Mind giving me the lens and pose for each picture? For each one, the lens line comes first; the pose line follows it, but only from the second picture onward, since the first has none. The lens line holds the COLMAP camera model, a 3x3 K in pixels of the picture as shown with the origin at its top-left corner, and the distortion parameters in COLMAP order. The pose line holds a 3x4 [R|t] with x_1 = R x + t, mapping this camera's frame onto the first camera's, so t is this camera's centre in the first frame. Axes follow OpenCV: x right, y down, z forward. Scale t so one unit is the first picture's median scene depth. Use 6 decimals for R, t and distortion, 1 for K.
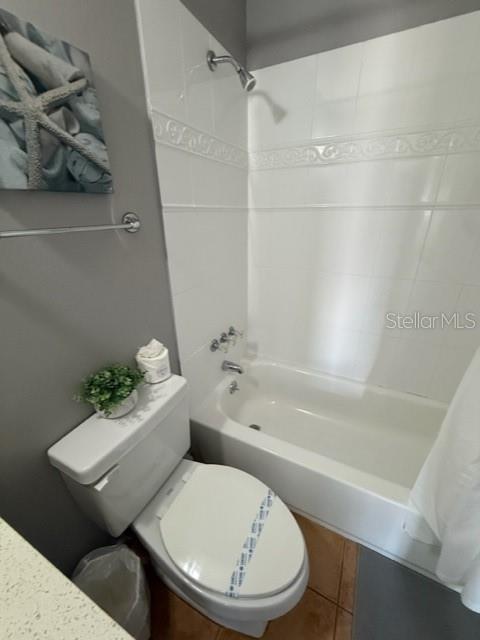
lens RADIAL K [[256.9, 0, 238.5], [0, 256.9, 320.4], [0, 0, 1]] dist [-0.002062, -0.000385]
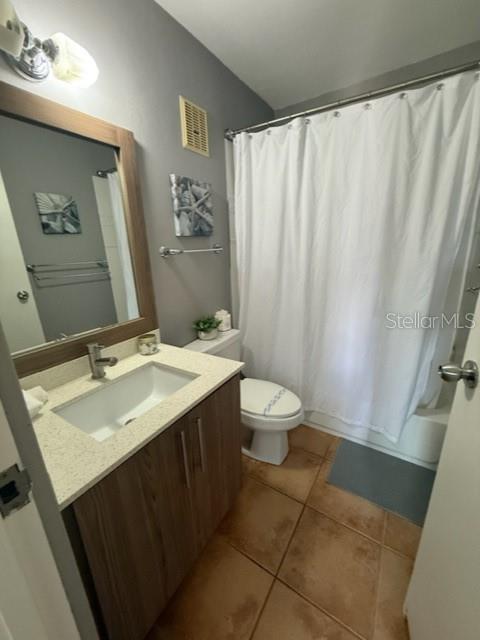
lens RADIAL K [[256.9, 0, 241.1], [0, 256.9, 319.2], [0, 0, 1]] dist [-0.002062, -0.000385]
pose [[0.995507, 0.010410, -0.094117, -0.032015], [-0.020842, 0.993652, -0.110547, 0.556209], [0.092368, 0.112012, 0.989405, -1.309334]]
